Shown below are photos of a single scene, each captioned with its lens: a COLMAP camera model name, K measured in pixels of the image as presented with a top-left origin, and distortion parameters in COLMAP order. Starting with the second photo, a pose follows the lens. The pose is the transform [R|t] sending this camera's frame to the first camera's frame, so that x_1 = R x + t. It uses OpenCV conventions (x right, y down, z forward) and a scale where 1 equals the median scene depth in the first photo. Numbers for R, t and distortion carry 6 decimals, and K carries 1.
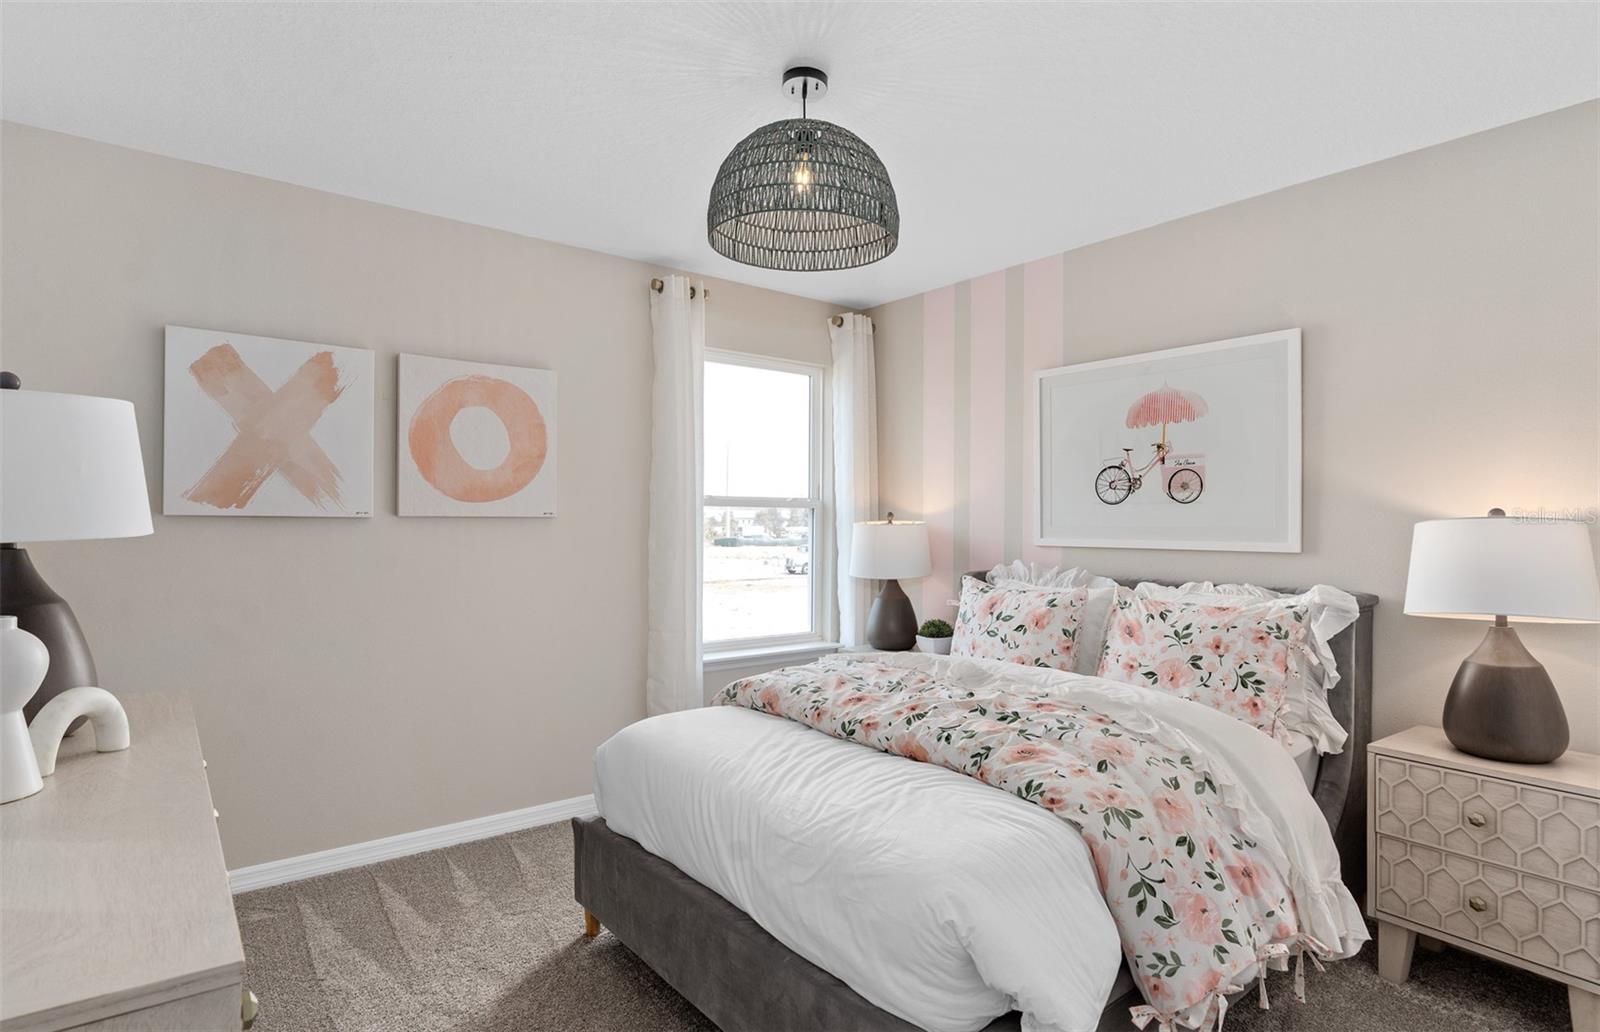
lens RADIAL K [[816.5, 0, 798.1], [0, 816.5, 515.2], [0, 0, 1]] dist [-0.012875, 0.002126]
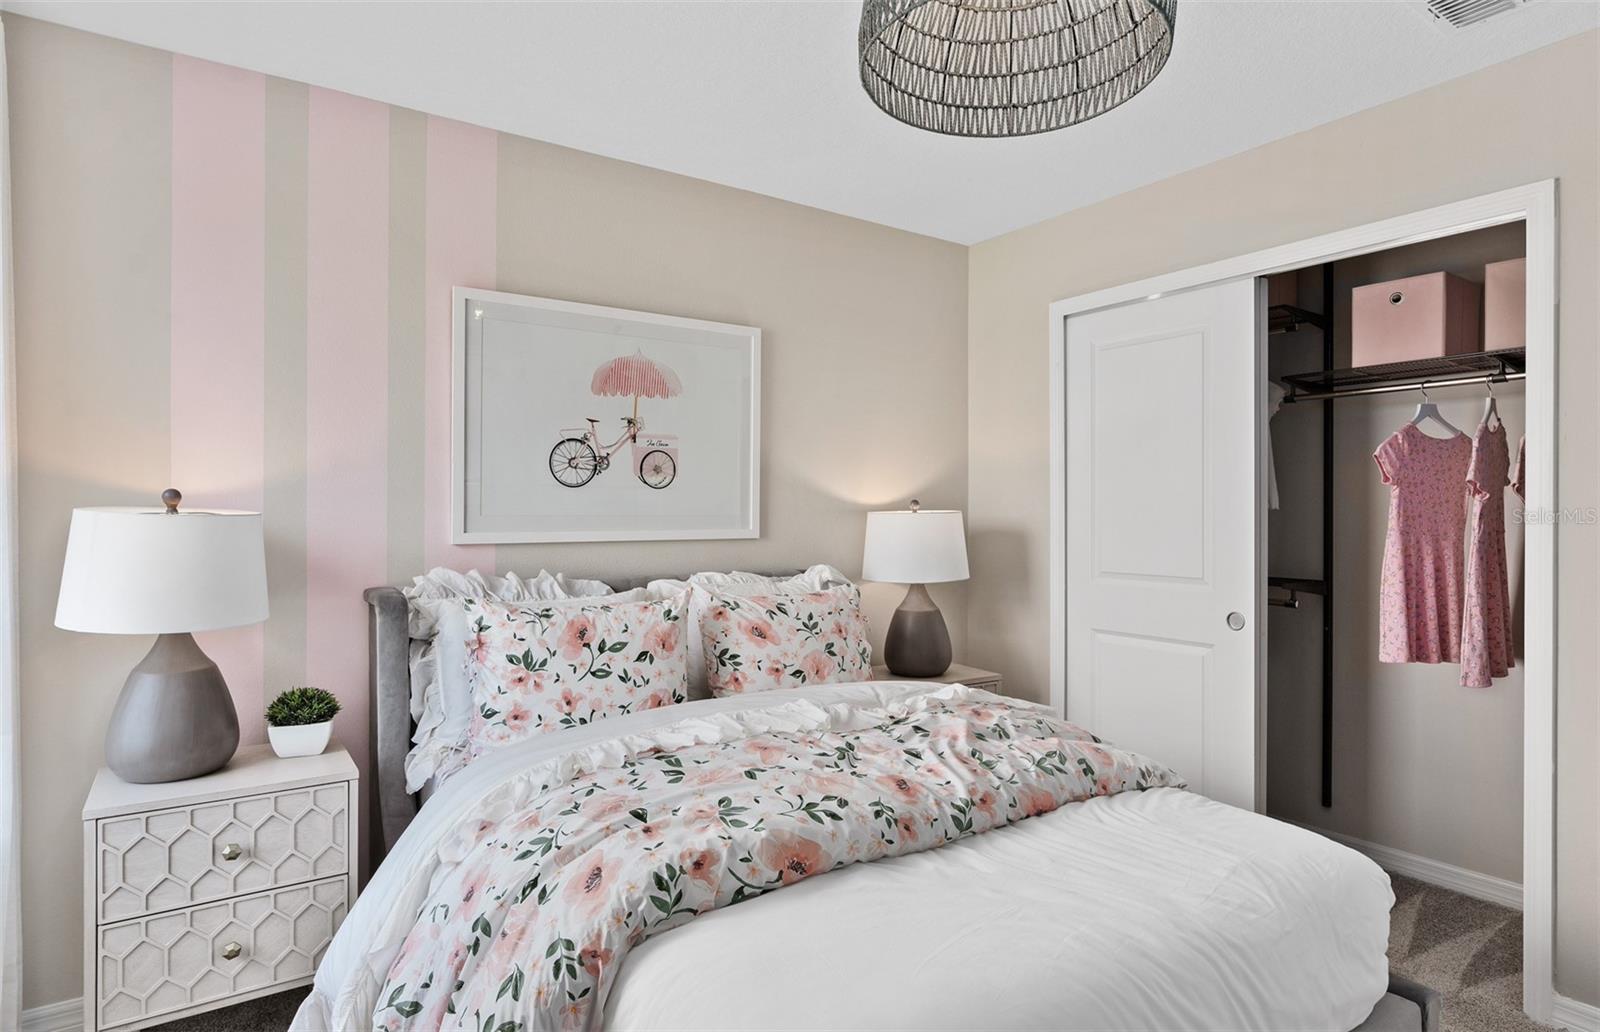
lens RADIAL K [[867.8, 0, 799.0], [0, 867.8, 505.8], [0, 0, 1]] dist [-0.002209, 0.000603]
pose [[0.074015, 0.003121, 0.997252, -0.469170], [-0.009992, 0.999947, -0.002388, 0.005015], [-0.997207, -0.009788, 0.074043, 0.775215]]
